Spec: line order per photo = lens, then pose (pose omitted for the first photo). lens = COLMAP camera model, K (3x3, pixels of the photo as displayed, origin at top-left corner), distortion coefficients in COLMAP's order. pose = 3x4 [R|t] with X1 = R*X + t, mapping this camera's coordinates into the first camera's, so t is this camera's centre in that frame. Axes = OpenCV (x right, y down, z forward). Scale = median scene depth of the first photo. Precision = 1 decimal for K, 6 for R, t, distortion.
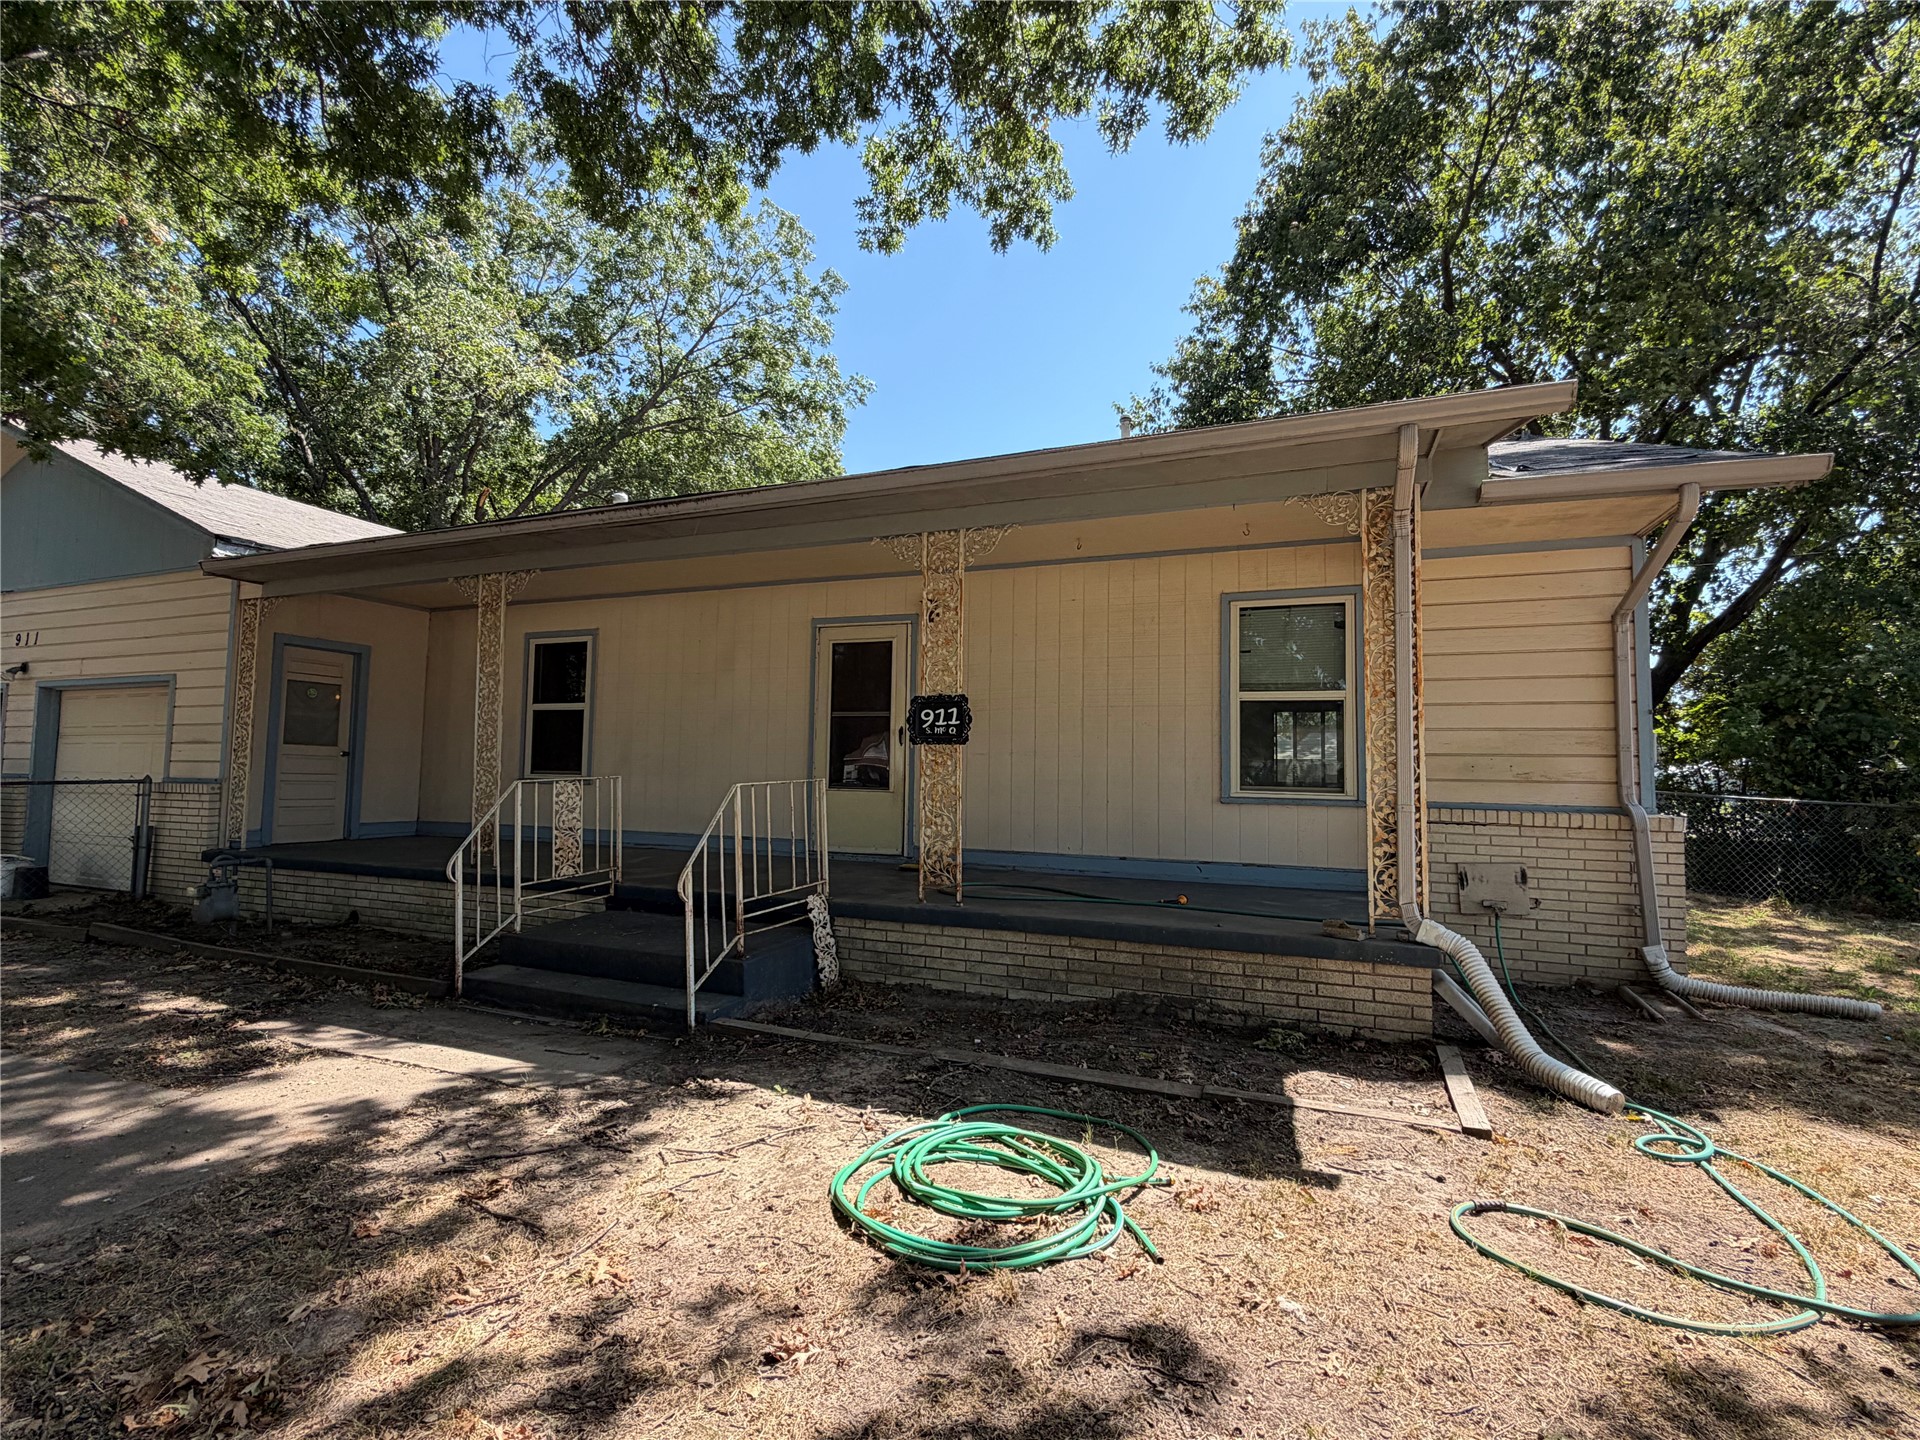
lens RADIAL K [[883.7, 0, 956.0], [0, 883.7, 721.3], [0, 0, 1]] dist [0.000677, -0.001096]
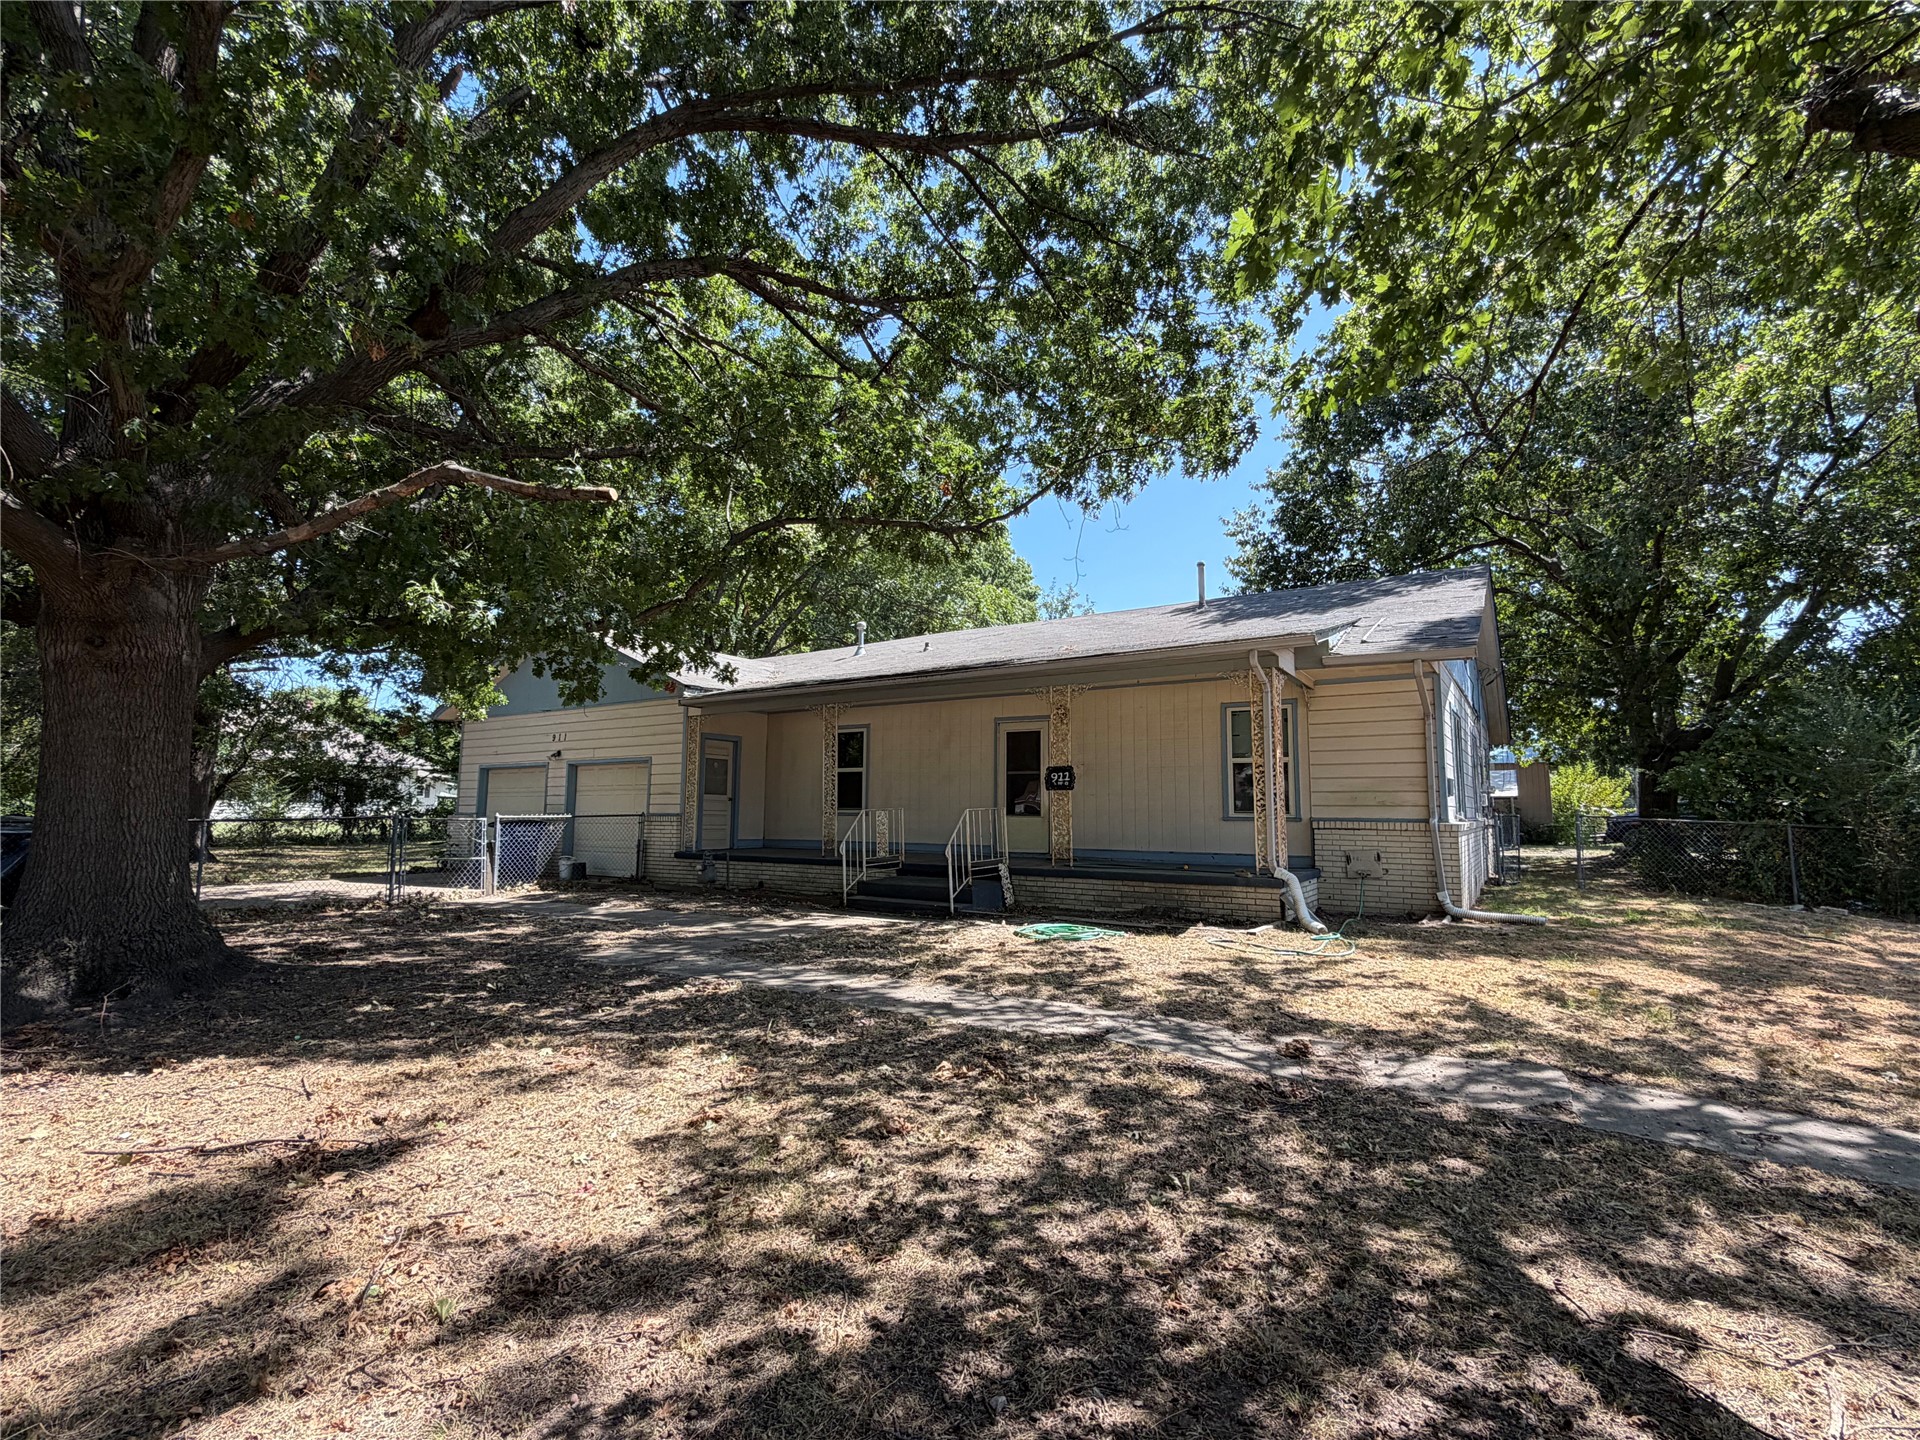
lens RADIAL K [[883.7, 0, 957.1], [0, 883.7, 721.7], [0, 0, 1]] dist [0.000677, -0.001096]
pose [[0.981257, -0.028566, -0.190575, 0.144014], [0.019311, 0.998550, -0.050248, -0.034860], [0.191734, 0.045626, 0.980386, -1.084291]]
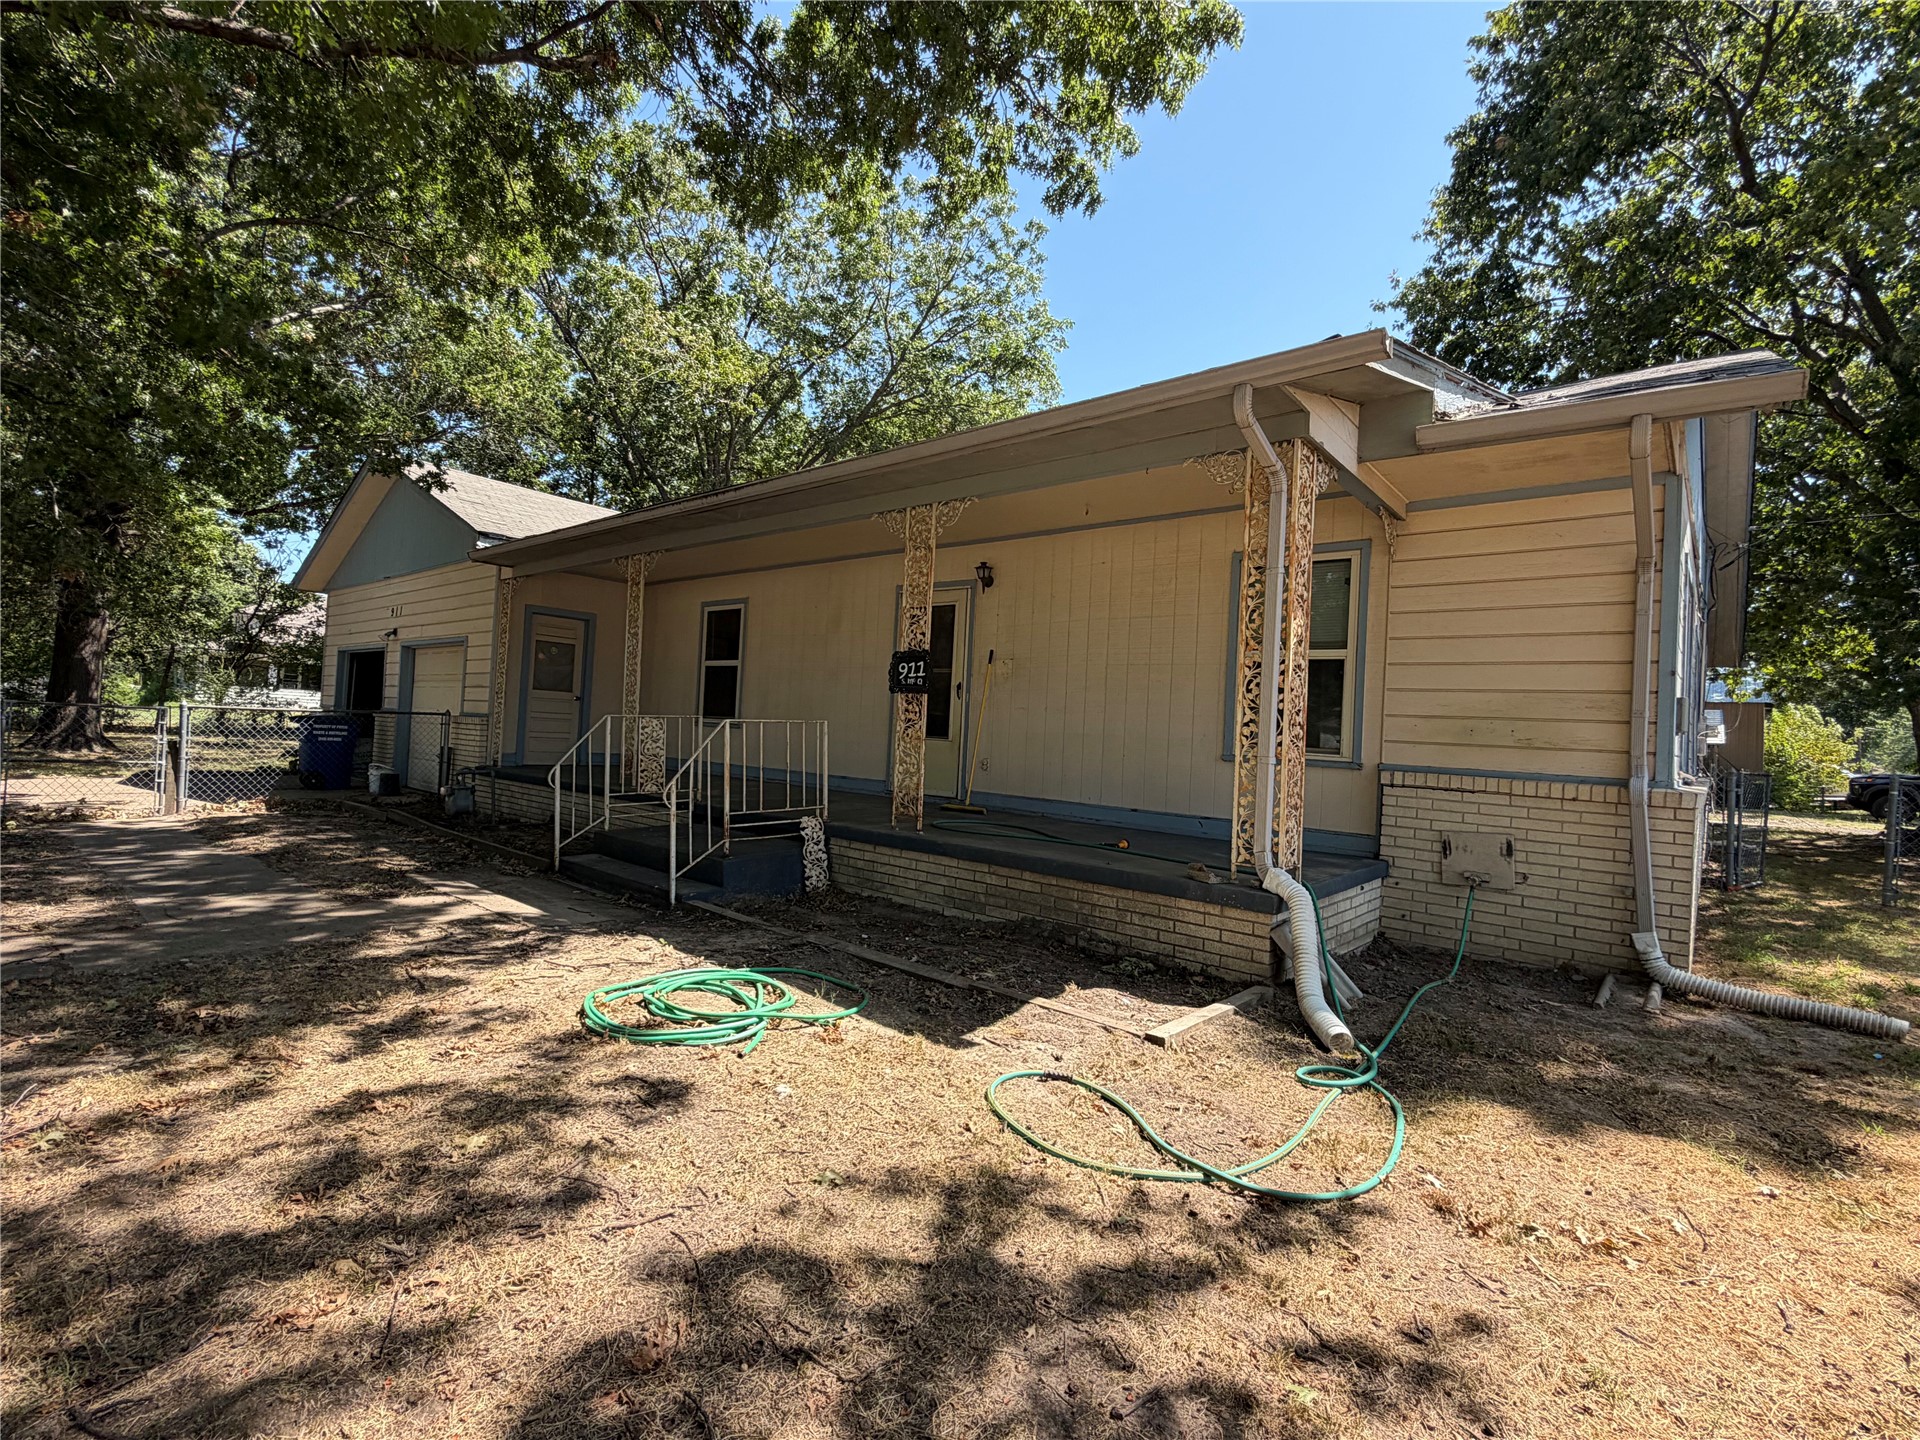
lens RADIAL K [[883.7, 0, 956.5], [0, 883.7, 716.2], [0, 0, 1]] dist [0.000677, -0.001096]
pose [[0.947607, 0.027716, -0.318233, 0.411091], [-0.017894, 0.999270, 0.033747, 0.016017], [0.318936, -0.026284, 0.947412, -0.071263]]
